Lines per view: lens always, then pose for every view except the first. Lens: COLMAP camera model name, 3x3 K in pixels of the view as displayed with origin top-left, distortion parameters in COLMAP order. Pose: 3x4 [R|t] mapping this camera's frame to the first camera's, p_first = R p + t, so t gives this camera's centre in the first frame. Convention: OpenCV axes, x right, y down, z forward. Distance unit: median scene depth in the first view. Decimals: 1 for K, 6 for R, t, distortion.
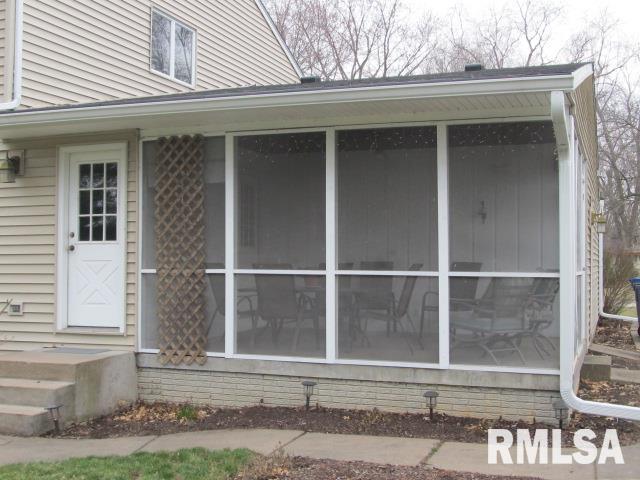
lens RADIAL K [[806.4, 0, 320.0], [0, 806.4, 240.0], [0, 0, 1]] dist [0.018287, -0.402216]
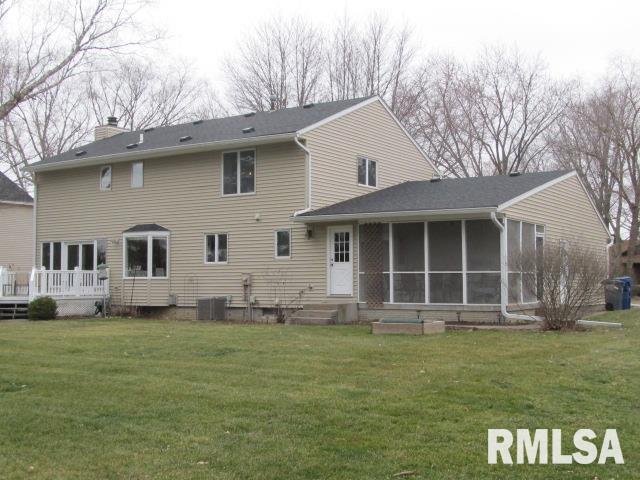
lens RADIAL K [[806.4, 0, 320.0], [0, 806.4, 240.0], [0, 0, 1]] dist [0.018287, -0.402216]
pose [[0.973851, -0.015335, -0.226670, 0.261863], [0.009151, 0.999557, -0.028309, 0.003397], [0.227004, 0.025494, 0.973560, -1.640990]]
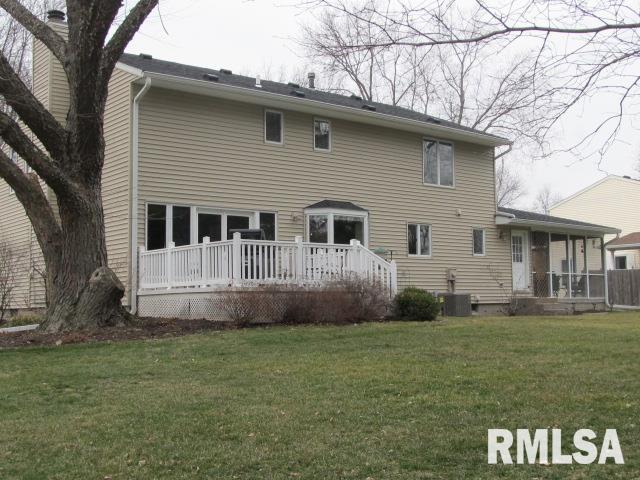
lens RADIAL K [[806.4, 0, 320.0], [0, 806.4, 240.0], [0, 0, 1]] dist [0.018287, -0.402216]
pose [[0.535039, 0.046796, 0.843530, -3.294186], [-0.050894, 0.998437, -0.023108, 0.026550], [-0.843293, -0.030567, 0.536584, 0.007948]]
